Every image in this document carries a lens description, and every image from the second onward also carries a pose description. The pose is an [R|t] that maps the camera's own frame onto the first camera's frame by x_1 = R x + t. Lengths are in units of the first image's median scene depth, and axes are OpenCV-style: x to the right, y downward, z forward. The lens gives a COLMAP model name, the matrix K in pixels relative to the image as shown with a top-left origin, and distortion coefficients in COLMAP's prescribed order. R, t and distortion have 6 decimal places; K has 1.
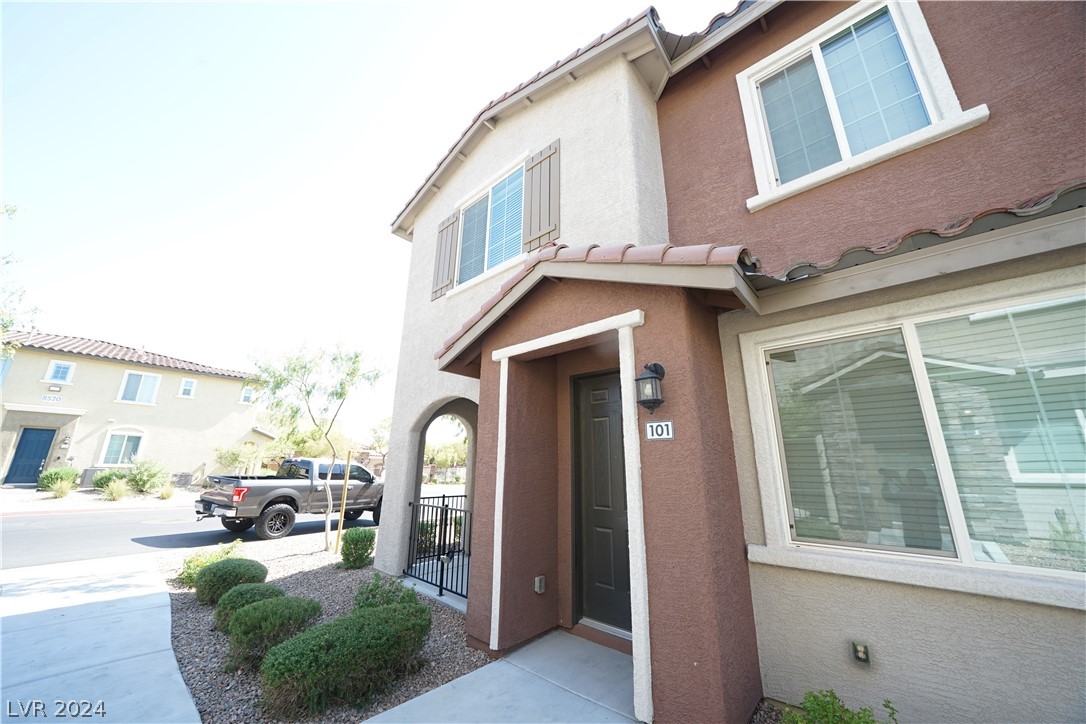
lens RADIAL K [[374.0, 0, 541.6], [0, 374.0, 365.0], [0, 0, 1]] dist [-0.029736, 0.004375]
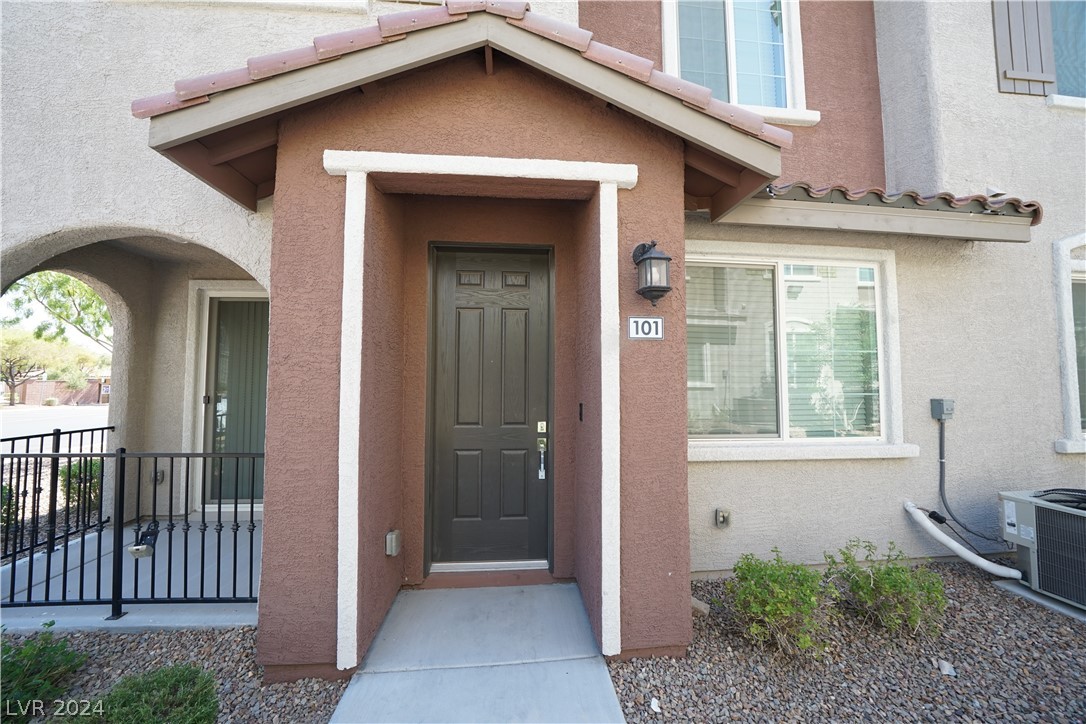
lens RADIAL K [[374.0, 0, 541.6], [0, 374.0, 365.0], [0, 0, 1]] dist [-0.029736, 0.004375]
pose [[0.688003, 0.022640, 0.725355, -0.310262], [-0.186857, 0.971339, 0.146917, 0.128930], [-0.701239, -0.236617, 0.672514, 0.433388]]
